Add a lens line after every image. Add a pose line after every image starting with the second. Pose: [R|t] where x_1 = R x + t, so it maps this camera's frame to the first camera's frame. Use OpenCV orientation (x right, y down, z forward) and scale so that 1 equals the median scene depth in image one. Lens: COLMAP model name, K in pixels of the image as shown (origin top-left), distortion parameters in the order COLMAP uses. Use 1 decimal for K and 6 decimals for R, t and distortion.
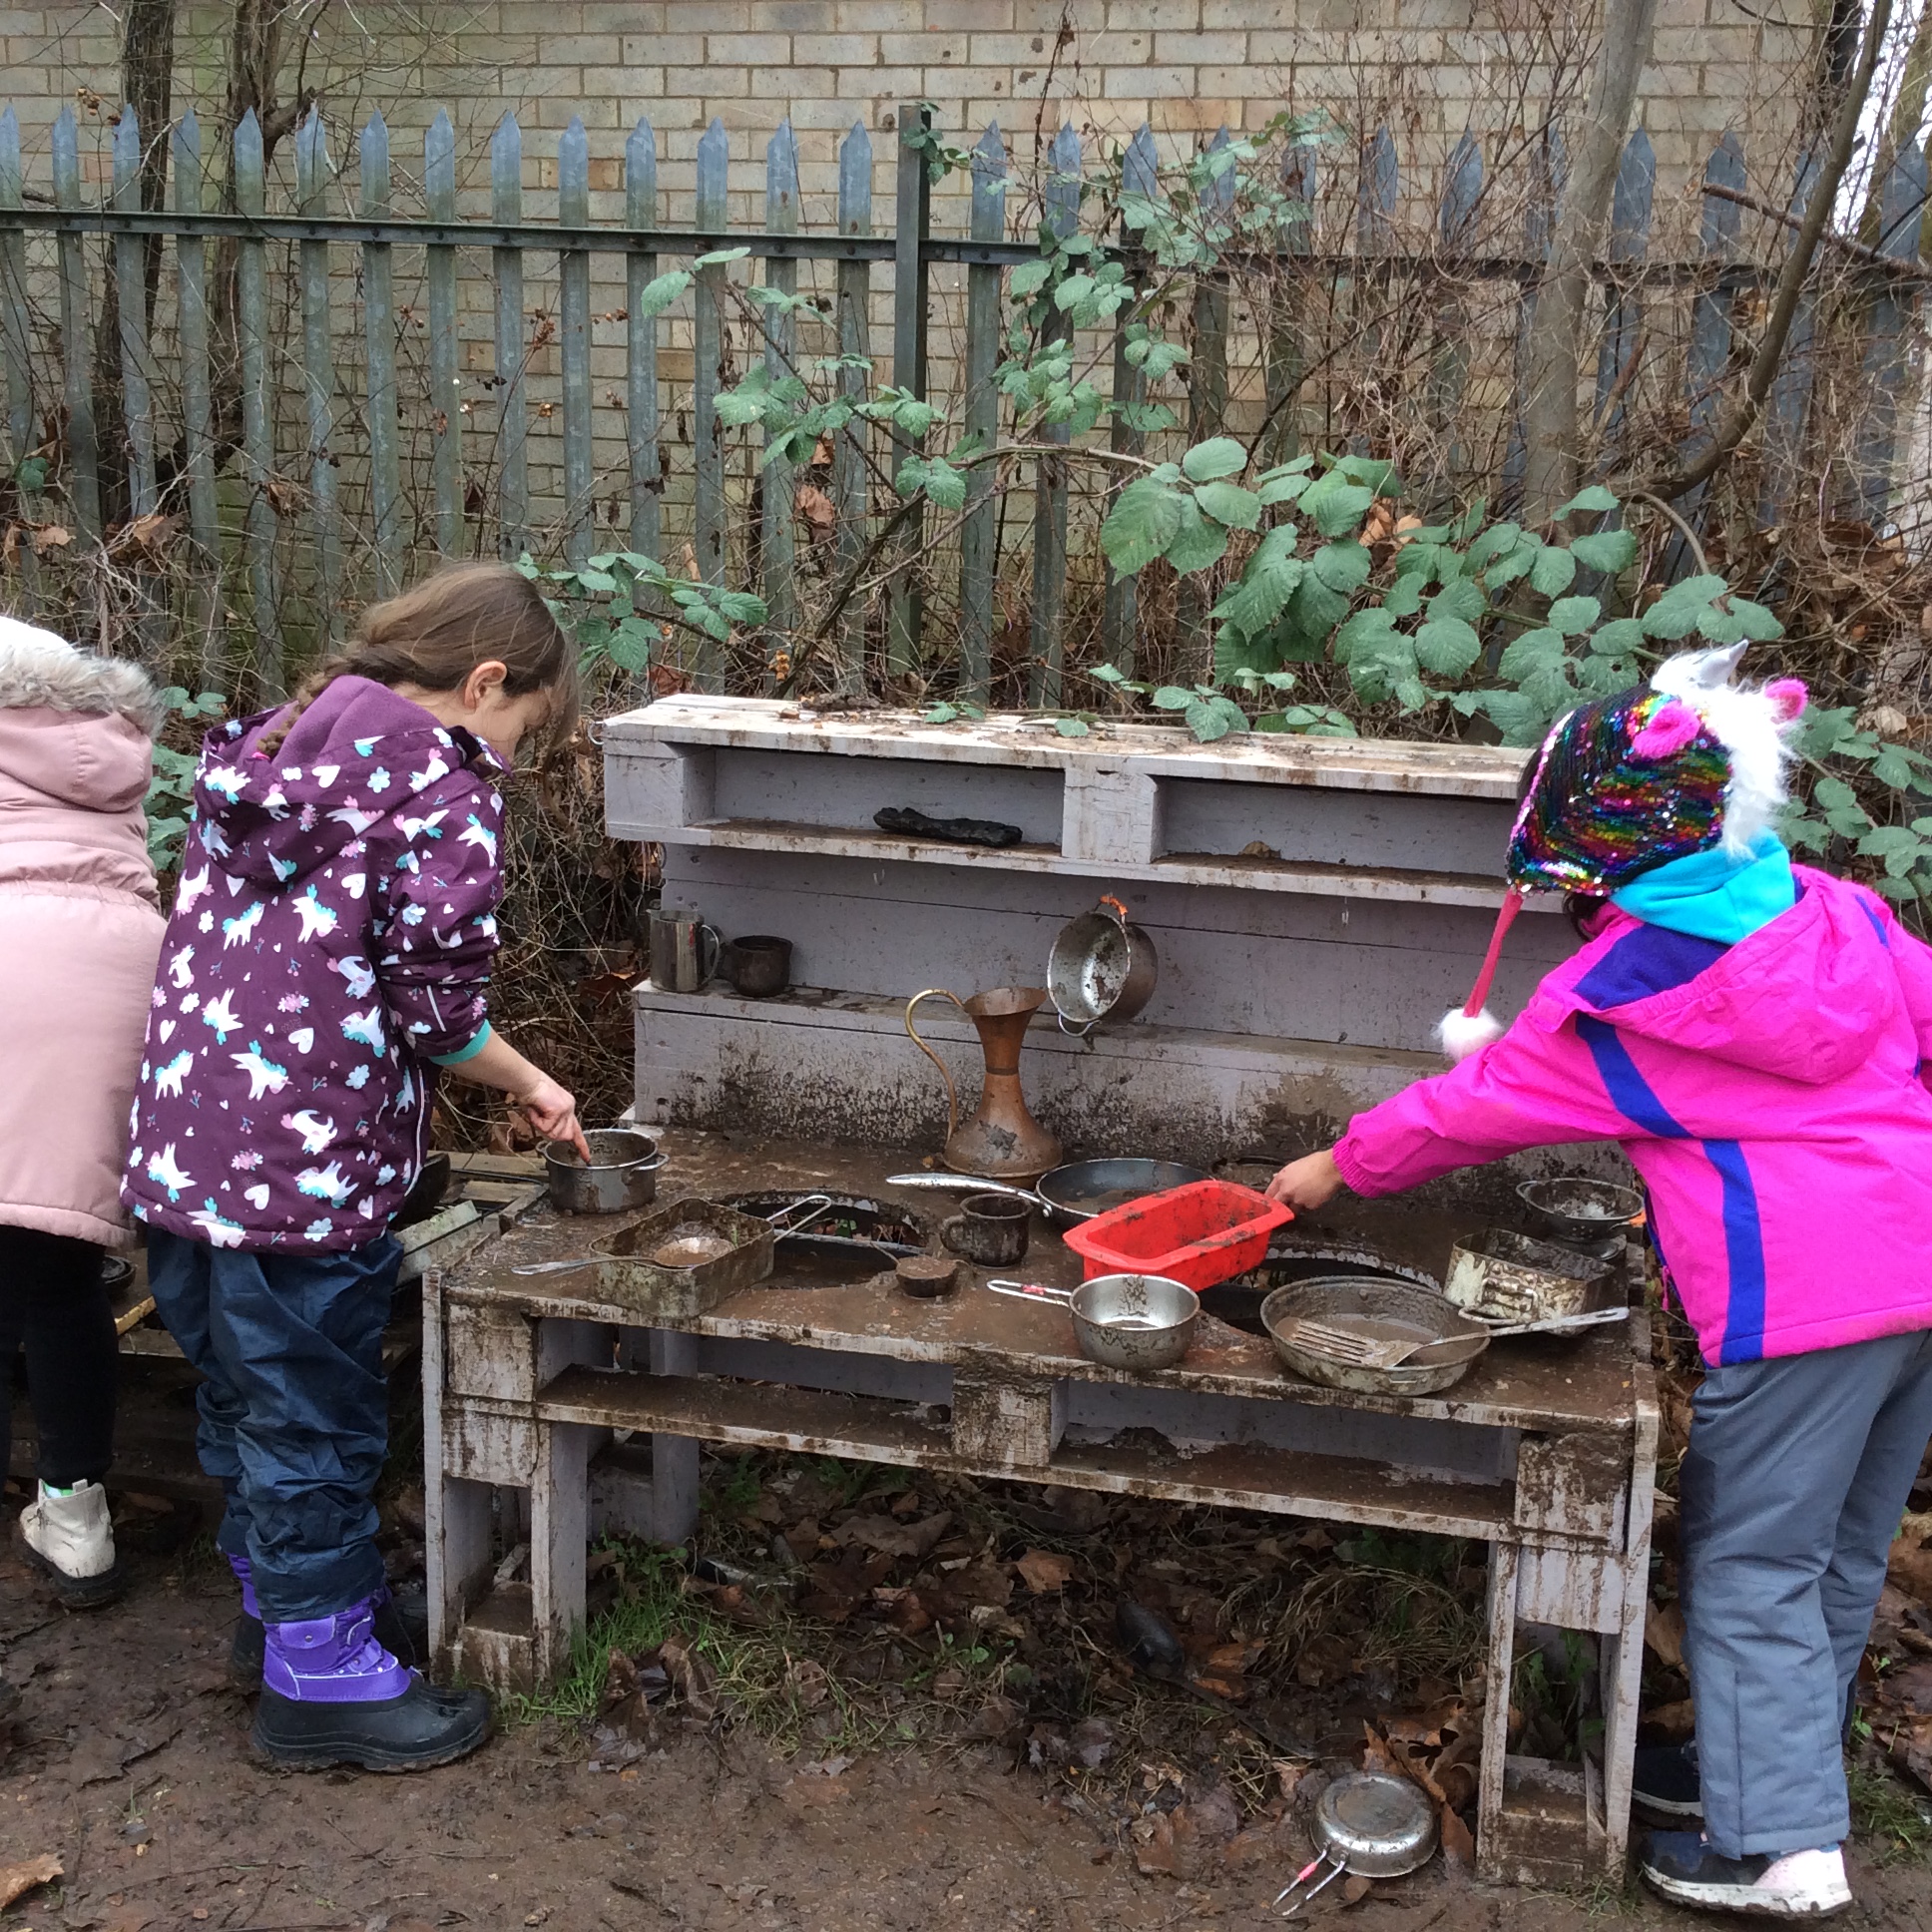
lens RADIAL K [[2348.6, 0, 1010.5], [0, 2348.6, 965.7], [0, 0, 1]] dist [0.159408, -0.374610]
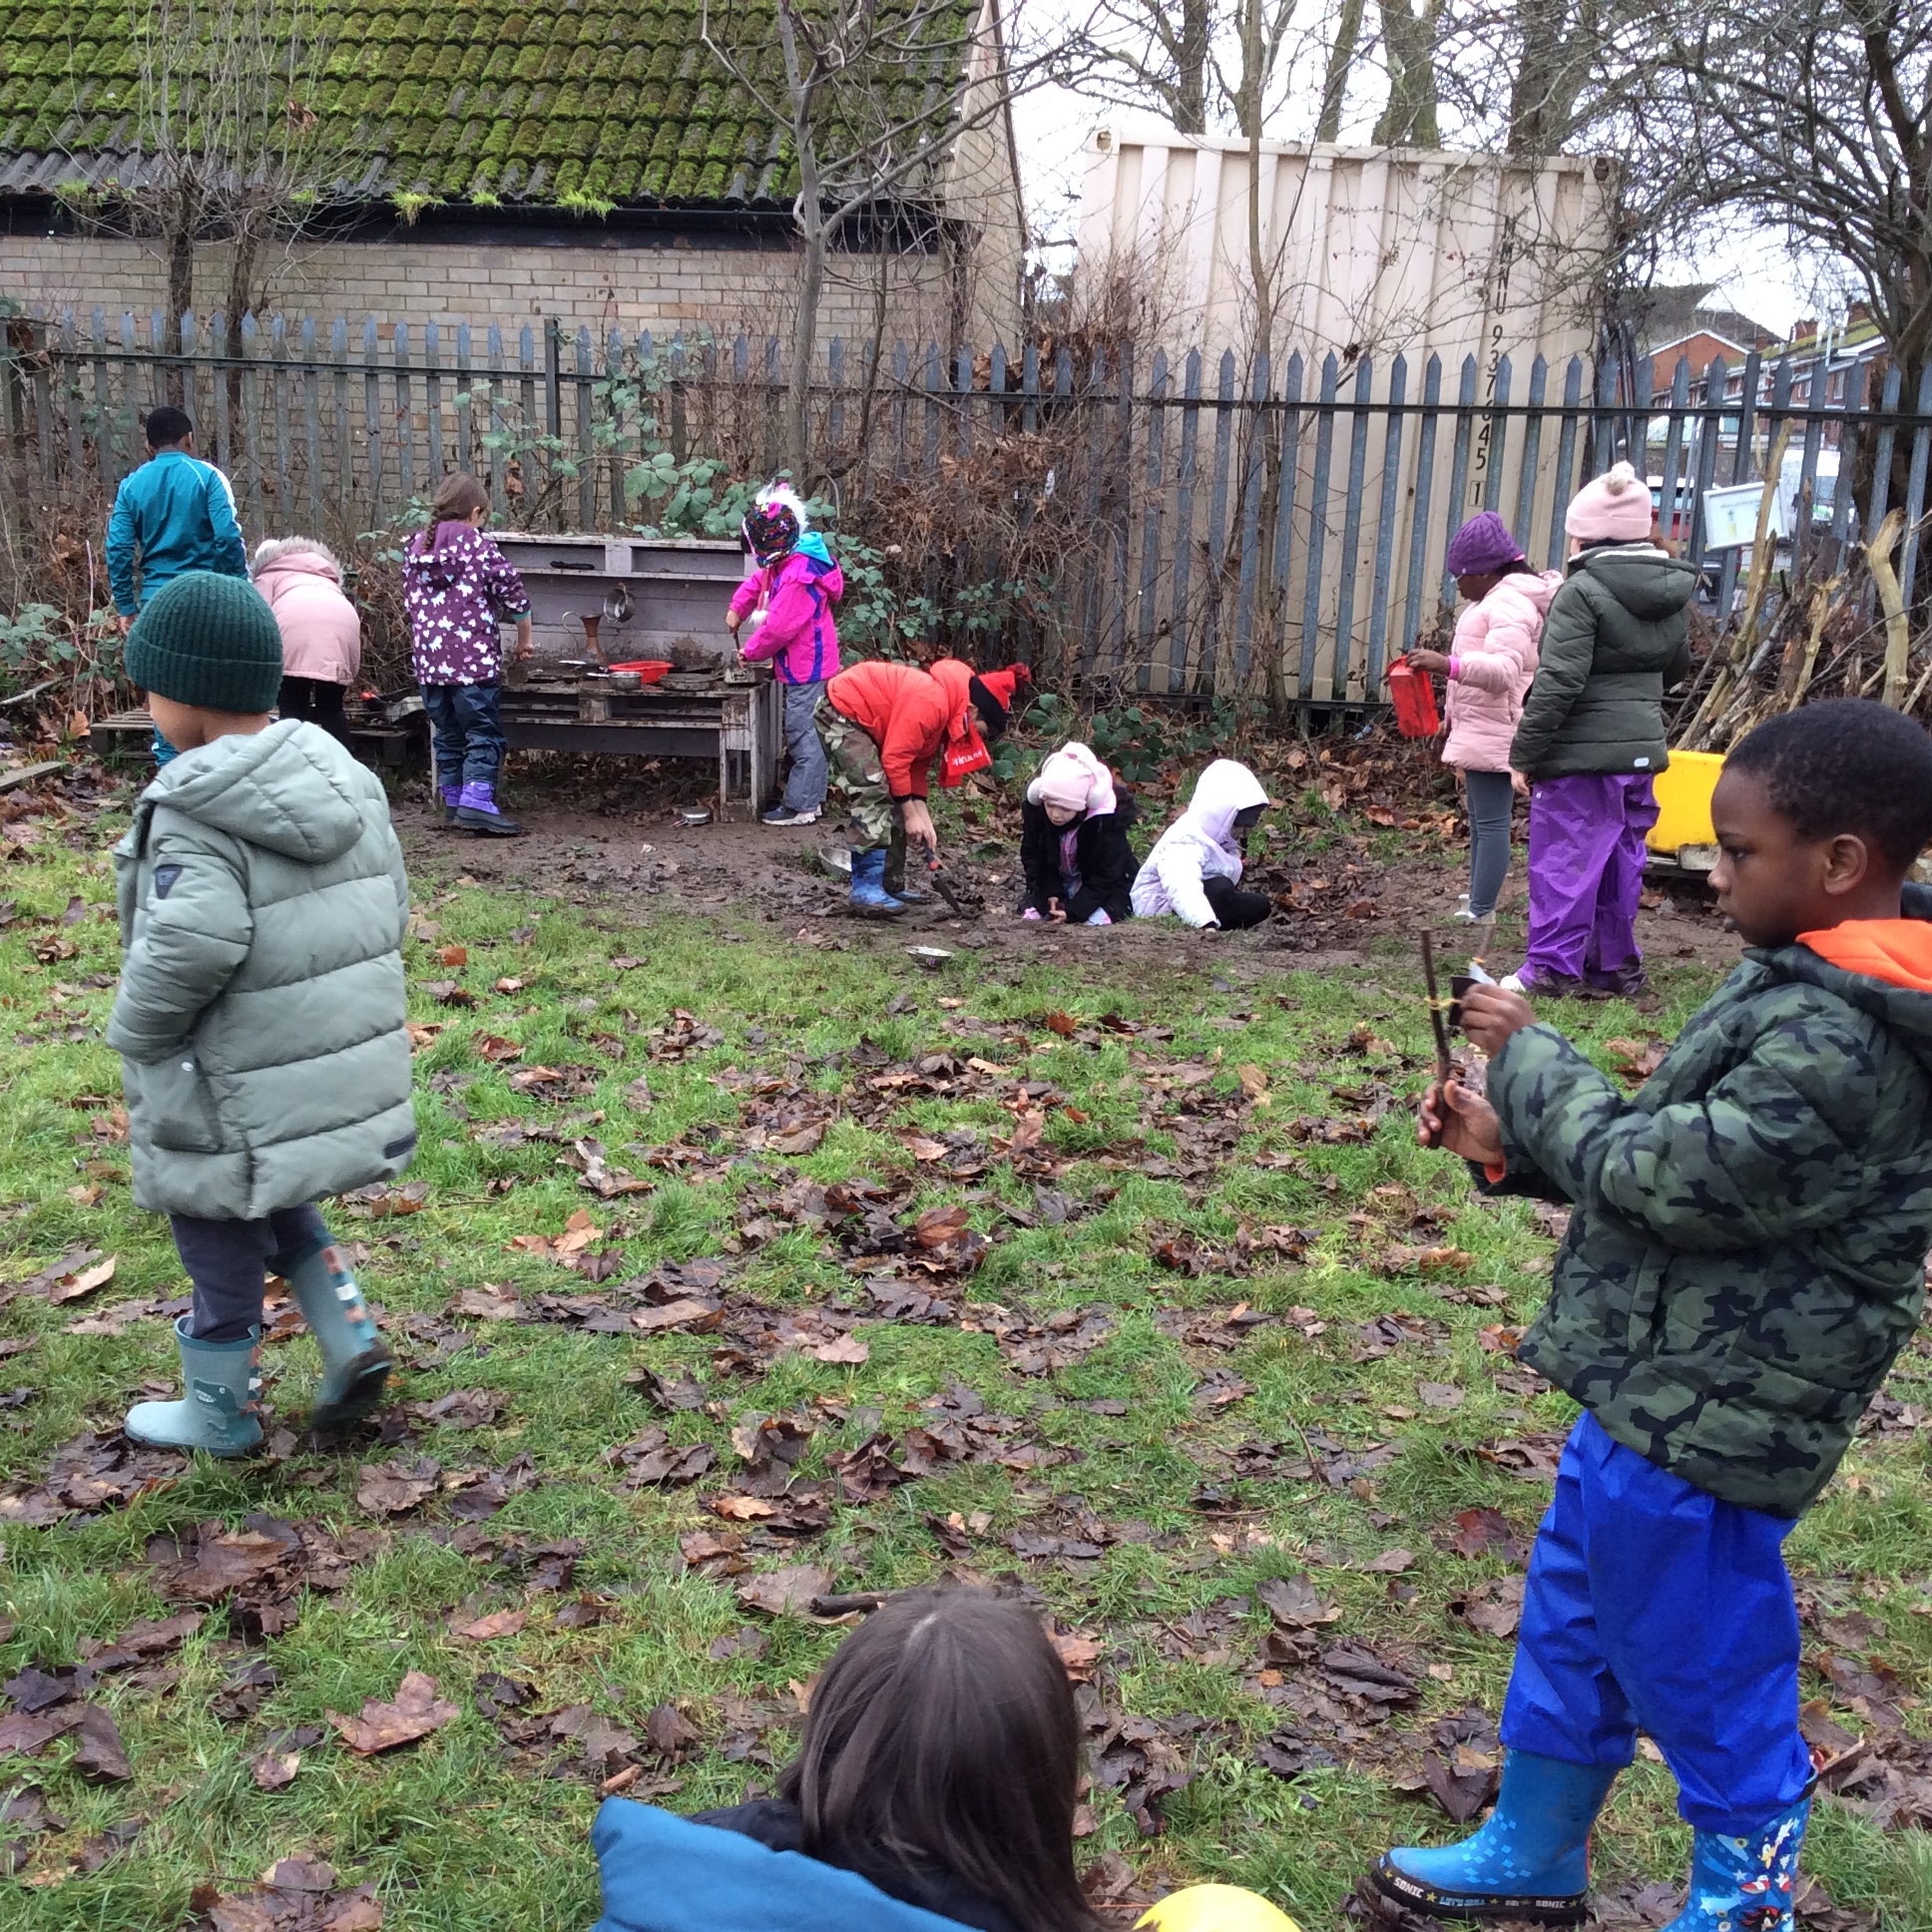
lens RADIAL K [[2232.9, 0, 966.0], [0, 2232.9, 966.0], [0, 0, 1]] dist [0.121222, -0.236632]
pose [[0.990552, -0.039654, 0.131279, 0.082819], [0.039942, 0.999202, 0.000439, 0.511281], [-0.131191, 0.004808, 0.991345, -2.168360]]
